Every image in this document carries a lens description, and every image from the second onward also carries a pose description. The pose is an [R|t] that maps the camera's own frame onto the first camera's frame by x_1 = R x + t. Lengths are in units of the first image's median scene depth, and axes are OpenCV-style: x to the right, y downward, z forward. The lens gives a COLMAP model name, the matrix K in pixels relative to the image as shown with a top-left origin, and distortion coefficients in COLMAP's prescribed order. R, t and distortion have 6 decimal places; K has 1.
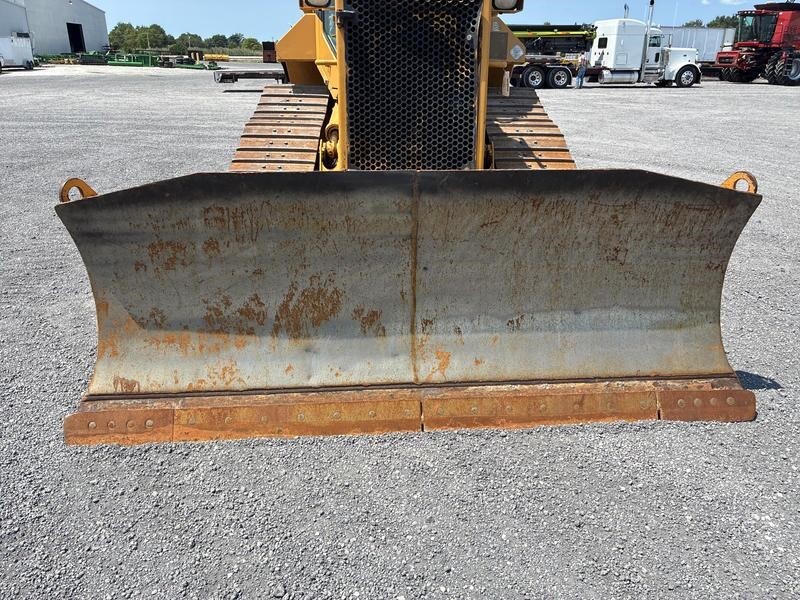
lens RADIAL K [[606.2, 0, 412.9], [0, 606.2, 294.7], [0, 0, 1]] dist [0.048222, -0.058750]
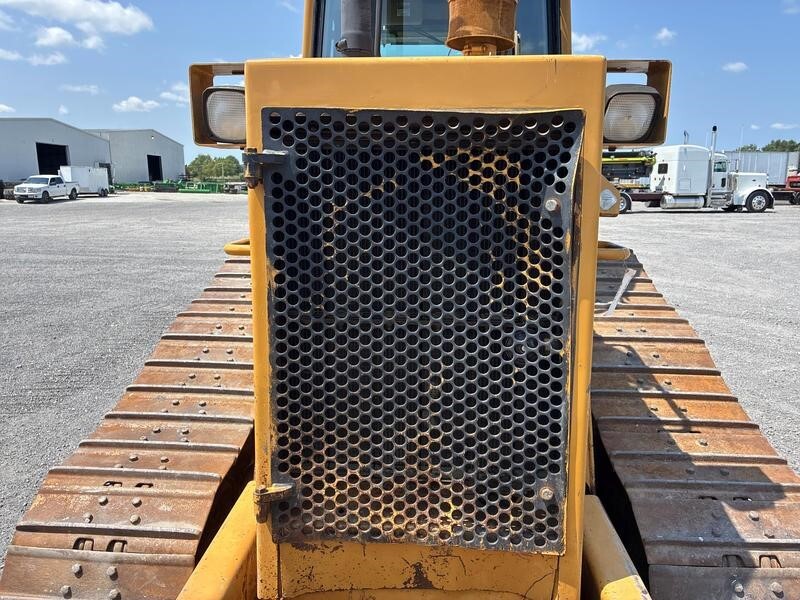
lens RADIAL K [[606.2, 0, 405.1], [0, 606.2, 295.2], [0, 0, 1]] dist [0.048222, -0.058750]
pose [[0.995480, 0.008109, -0.094622, 0.030159], [-0.025441, 0.982702, -0.183436, -0.267839], [0.091498, 0.185014, 0.978467, 0.563202]]
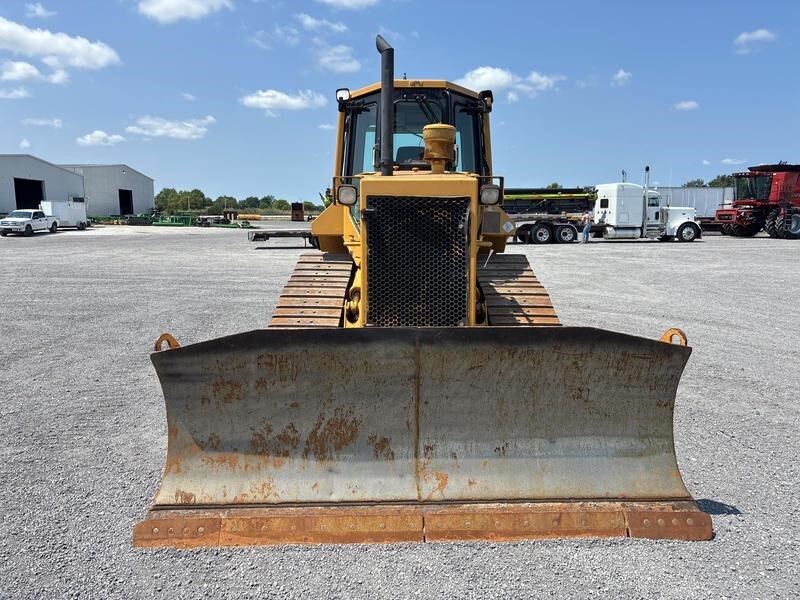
lens RADIAL K [[606.2, 0, 395.0], [0, 606.2, 300.6], [0, 0, 1]] dist [0.048222, -0.058750]
pose [[0.998312, -0.002584, -0.058019, 0.025006], [-0.010687, 0.973776, -0.227258, 0.031248], [0.057084, 0.227495, 0.972105, -0.233446]]
